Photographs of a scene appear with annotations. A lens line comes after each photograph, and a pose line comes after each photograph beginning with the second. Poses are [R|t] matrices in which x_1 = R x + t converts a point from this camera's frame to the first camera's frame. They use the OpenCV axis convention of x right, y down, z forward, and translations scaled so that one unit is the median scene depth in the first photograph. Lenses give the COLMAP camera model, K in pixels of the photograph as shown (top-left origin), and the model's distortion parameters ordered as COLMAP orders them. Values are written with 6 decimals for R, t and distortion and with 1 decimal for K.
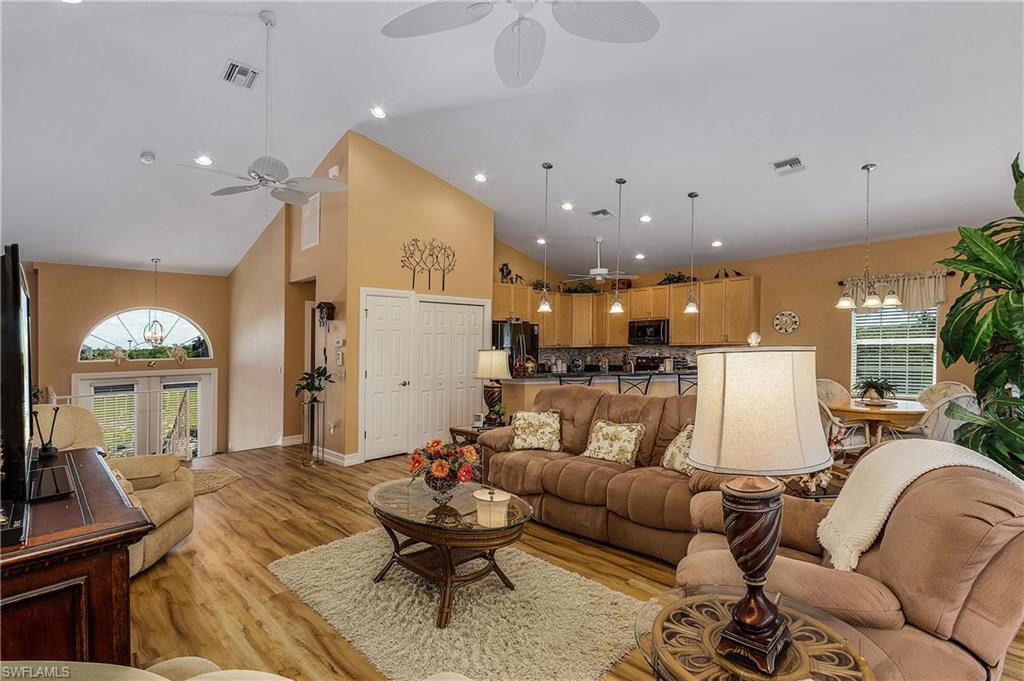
lens RADIAL K [[470.6, 0, 512.0], [0, 470.6, 340.5], [0, 0, 1]] dist [-0.000402, -0.000208]
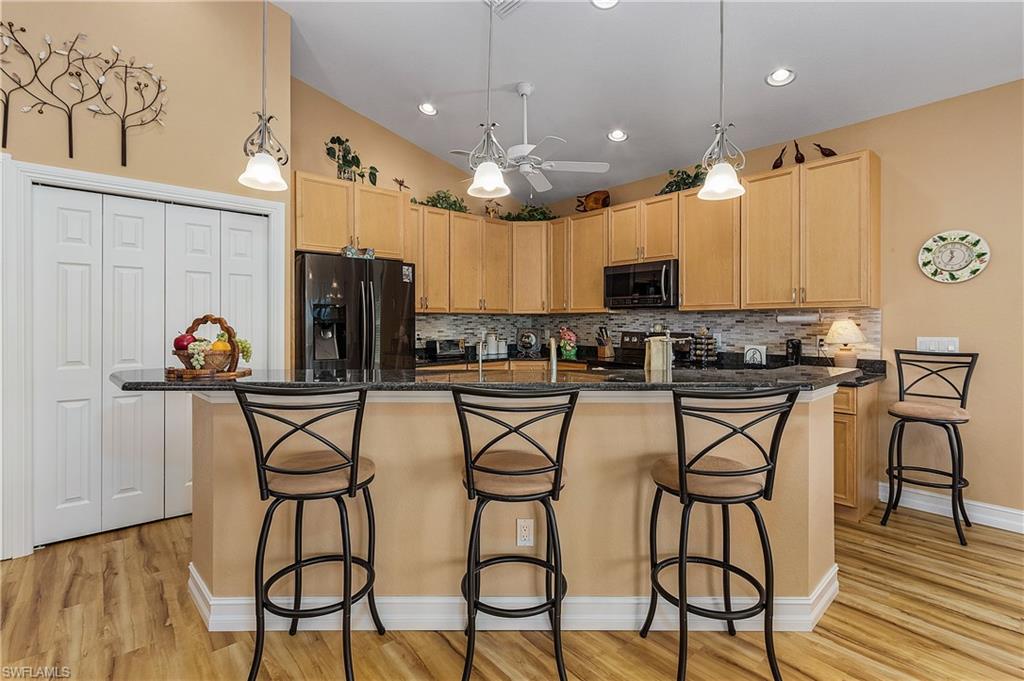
lens RADIAL K [[484.1, 0, 493.3], [0, 484.1, 281.9], [0, 0, 1]] dist [-0.000028, 0.000103]
pose [[0.996556, 0.011643, -0.082103, 0.183500], [-0.017148, 0.997628, -0.066667, 0.018622], [0.081132, 0.067845, 0.994392, 0.478002]]
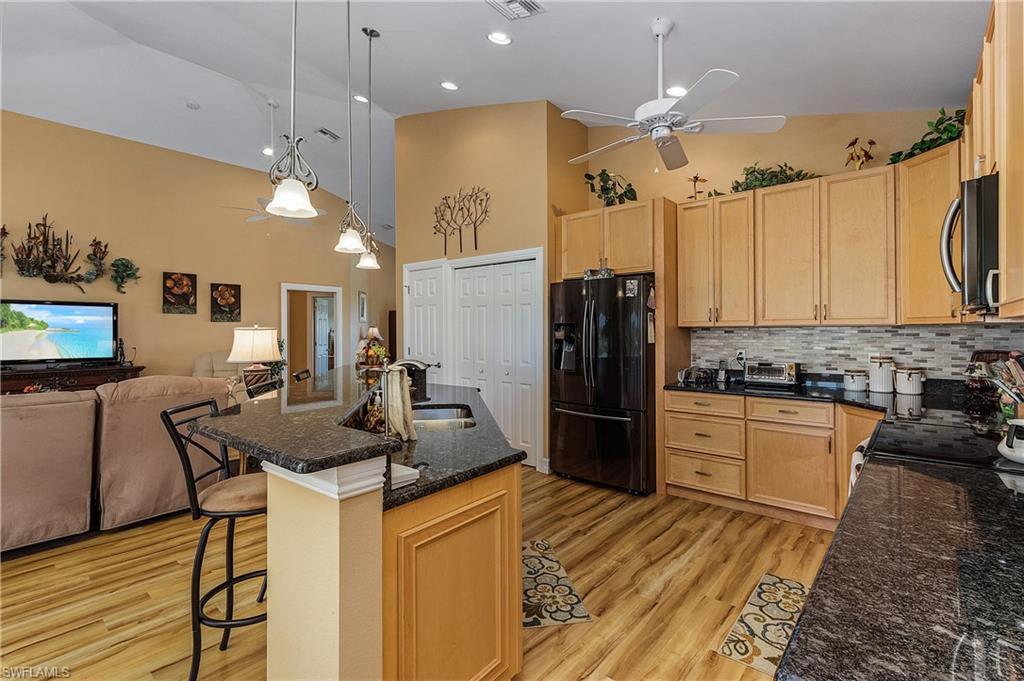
lens RADIAL K [[479.2, 0, 512.0], [0, 479.2, 340.5], [0, 0, 1]] dist [-0.014453, 0.000588]
pose [[0.088909, 0.027324, -0.995665, 0.502262], [0.012788, 0.999510, 0.028572, 0.014699], [0.995958, -0.015273, 0.088516, 0.787053]]
